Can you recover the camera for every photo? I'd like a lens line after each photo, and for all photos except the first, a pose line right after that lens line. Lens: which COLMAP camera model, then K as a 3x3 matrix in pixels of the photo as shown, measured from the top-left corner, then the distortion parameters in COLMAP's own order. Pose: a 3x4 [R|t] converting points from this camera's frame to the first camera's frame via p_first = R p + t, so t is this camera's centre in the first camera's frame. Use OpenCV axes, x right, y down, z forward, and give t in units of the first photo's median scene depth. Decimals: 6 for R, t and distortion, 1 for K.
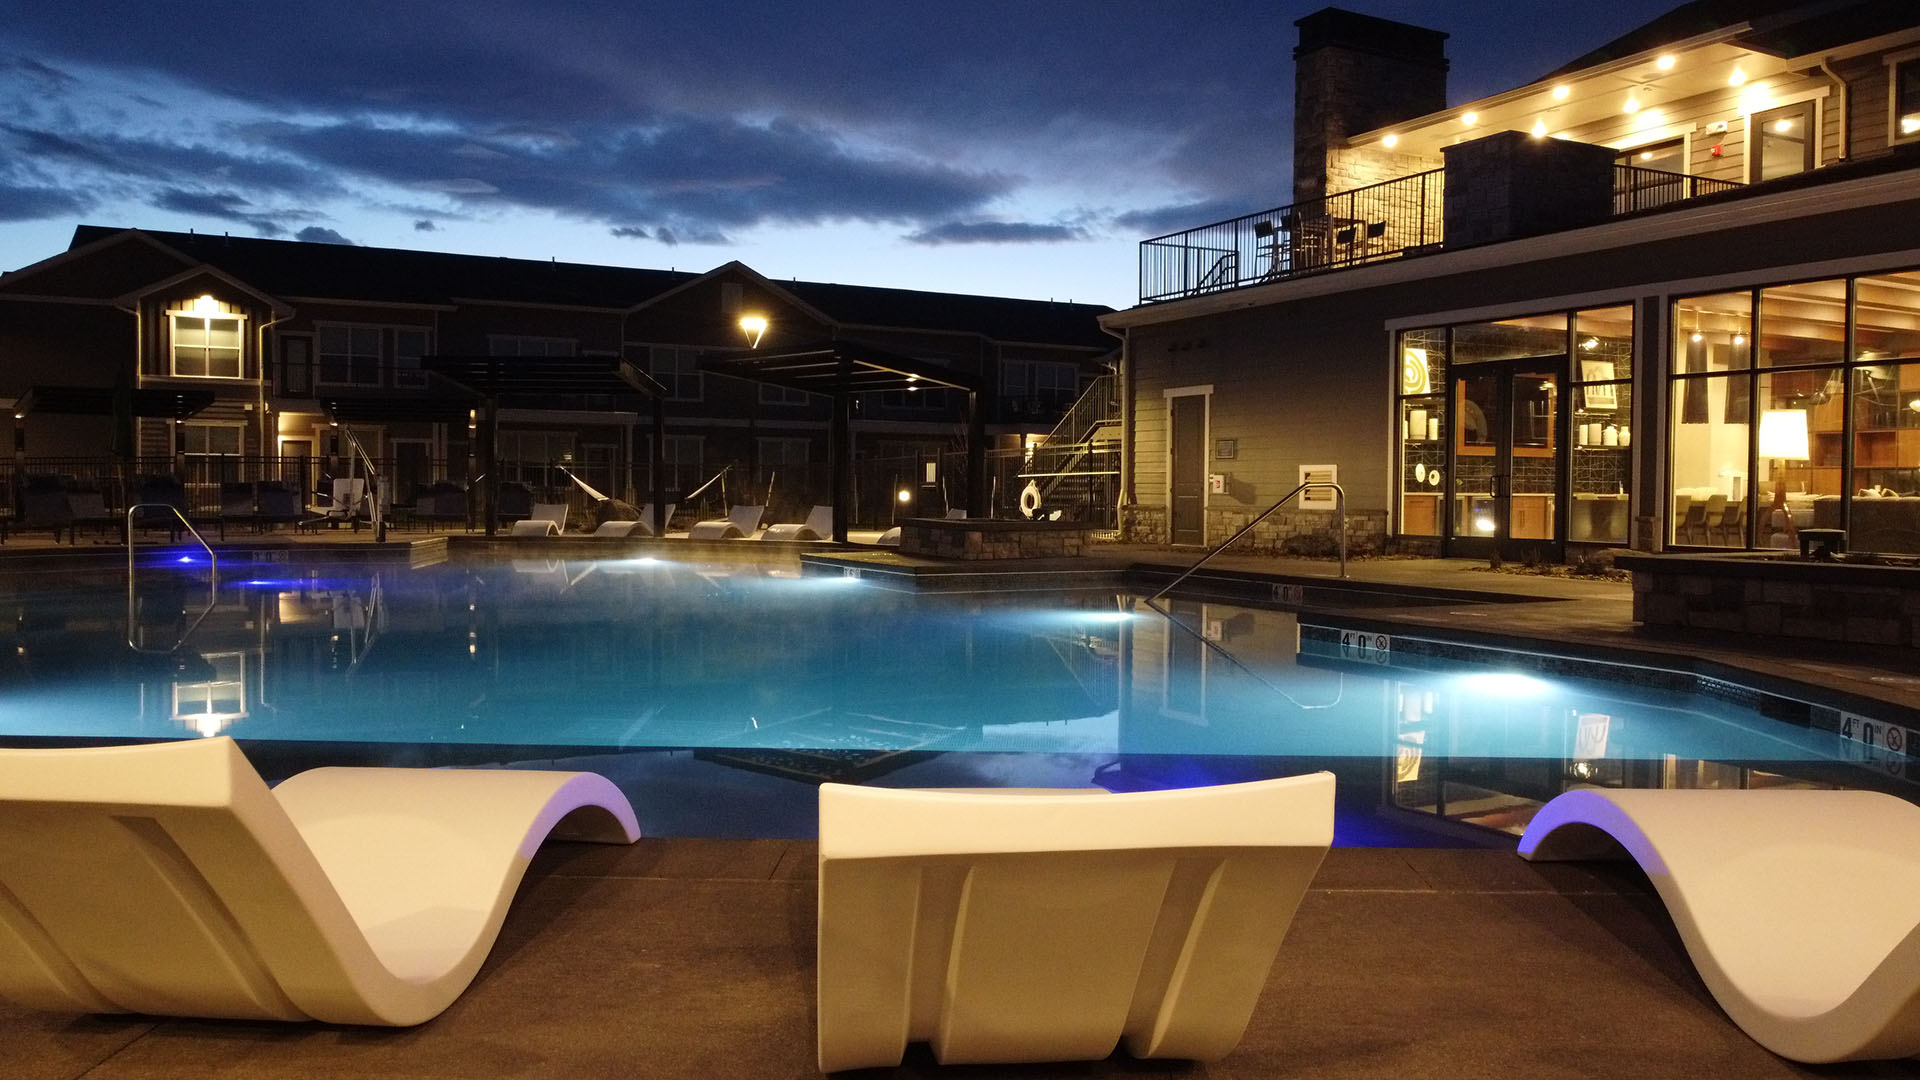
lens RADIAL K [[1450.2, 0, 953.8], [0, 1450.2, 535.7], [0, 0, 1]] dist [-0.016002, 0.004984]
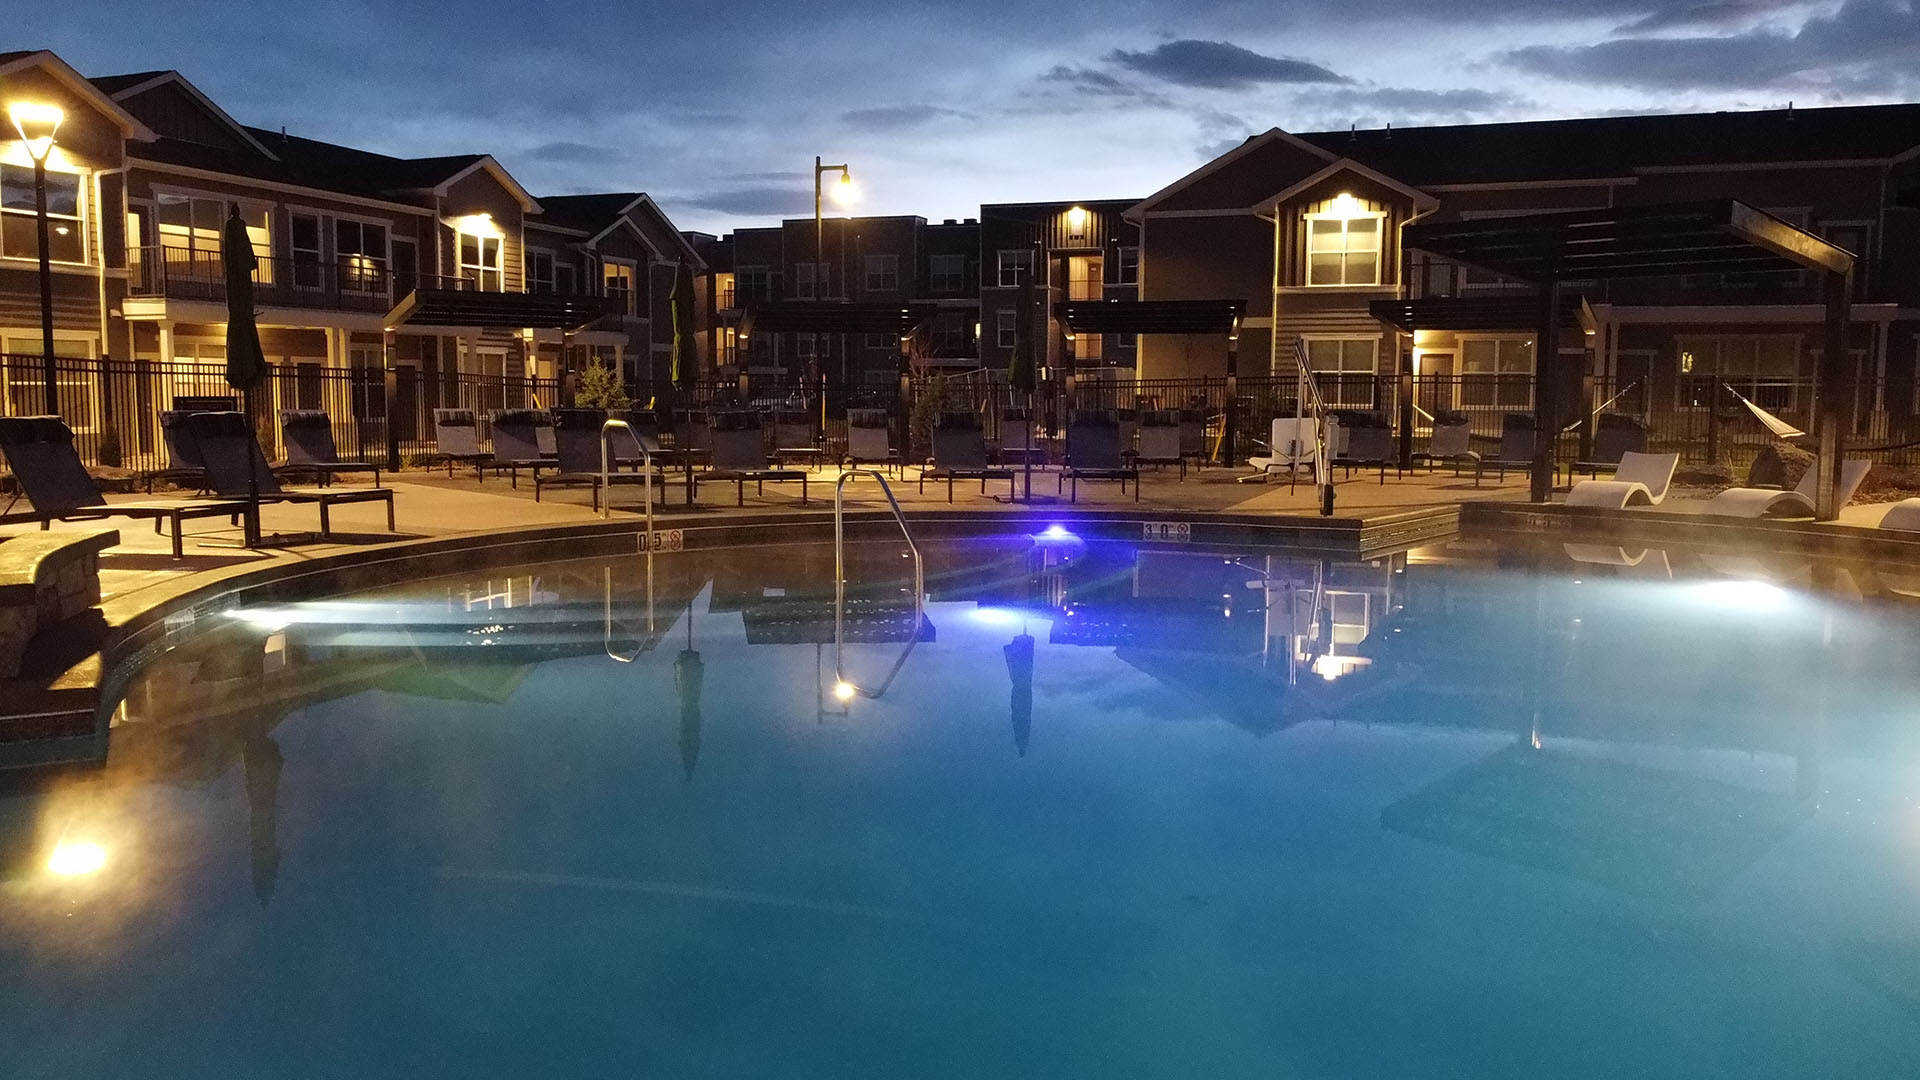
lens RADIAL K [[1450.2, 0, 966.5], [0, 1450.2, 543.1], [0, 0, 1]] dist [-0.016002, 0.004984]
pose [[0.686070, 0.071180, -0.724046, -0.013743], [-0.021465, 0.996750, 0.077650, -0.014998], [0.727219, -0.037732, 0.685367, 0.207321]]
